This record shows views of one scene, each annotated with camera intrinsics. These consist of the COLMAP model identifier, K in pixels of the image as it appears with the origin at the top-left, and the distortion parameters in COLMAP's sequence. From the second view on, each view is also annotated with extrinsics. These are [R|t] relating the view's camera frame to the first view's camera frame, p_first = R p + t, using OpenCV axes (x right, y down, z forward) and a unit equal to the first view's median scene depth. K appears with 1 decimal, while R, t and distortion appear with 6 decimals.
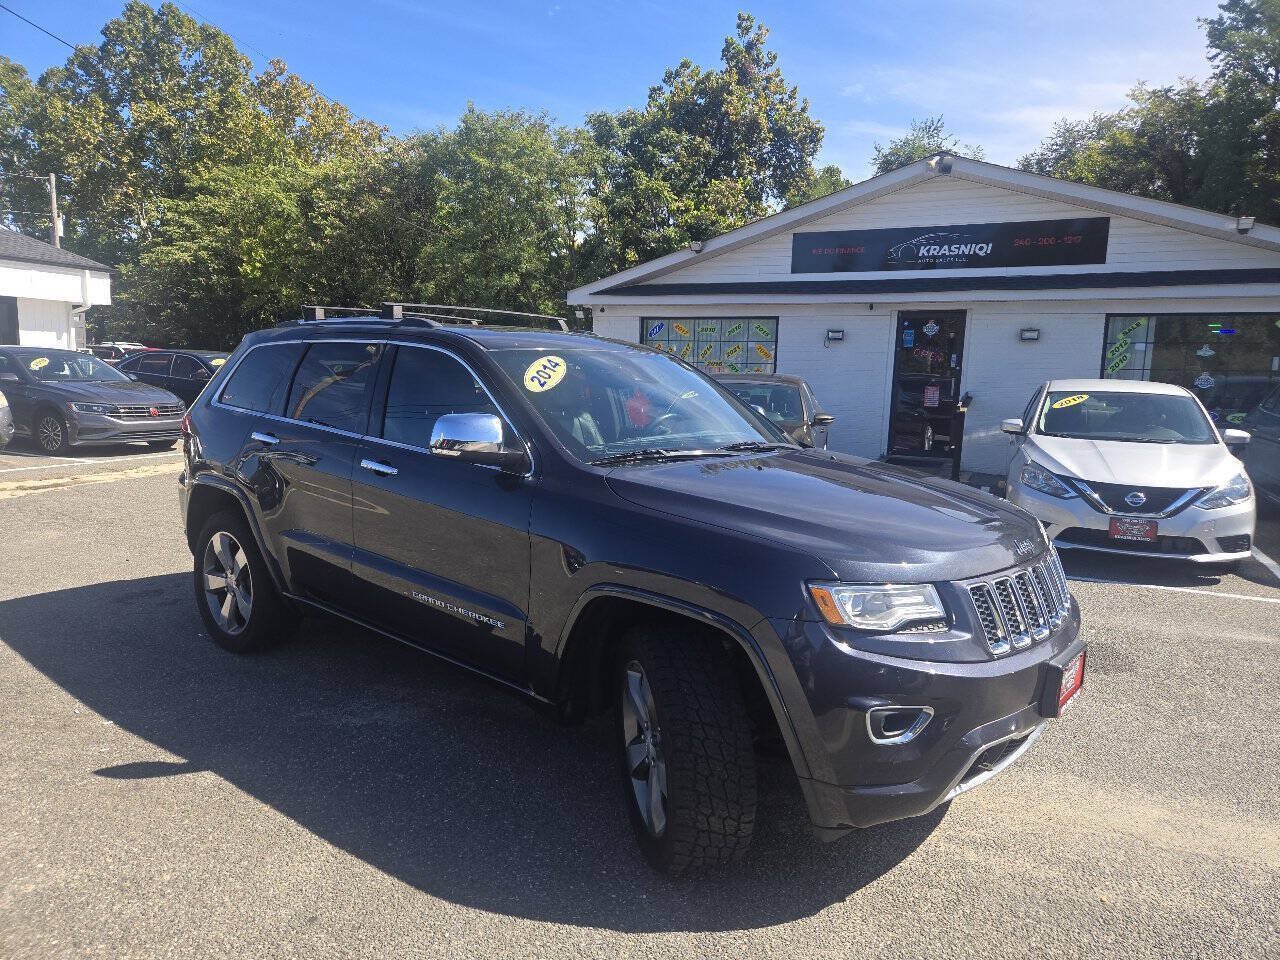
lens RADIAL K [[847.2, 0, 610.2], [0, 847.2, 491.2], [0, 0, 1]] dist [0.070287, -0.040736]
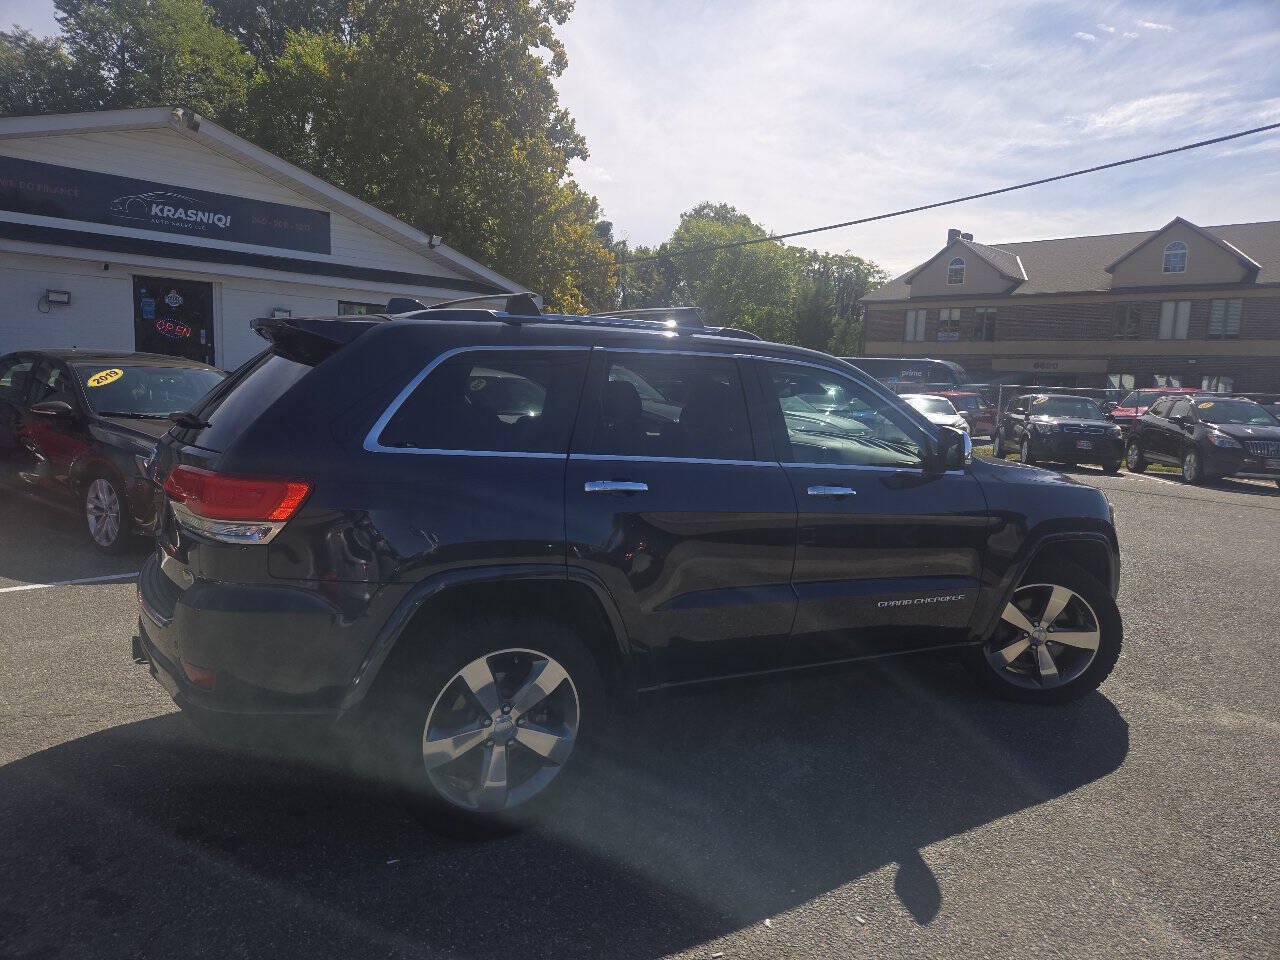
lens RADIAL K [[871.9, 0, 628.4], [0, 871.9, 487.7], [0, 0, 1]] dist [0.070952, -0.052670]
pose [[0.328461, -0.138340, 0.934332, -0.354486], [0.104167, 0.988487, 0.109739, -0.046182], [-0.938756, 0.061281, 0.339090, 0.245261]]
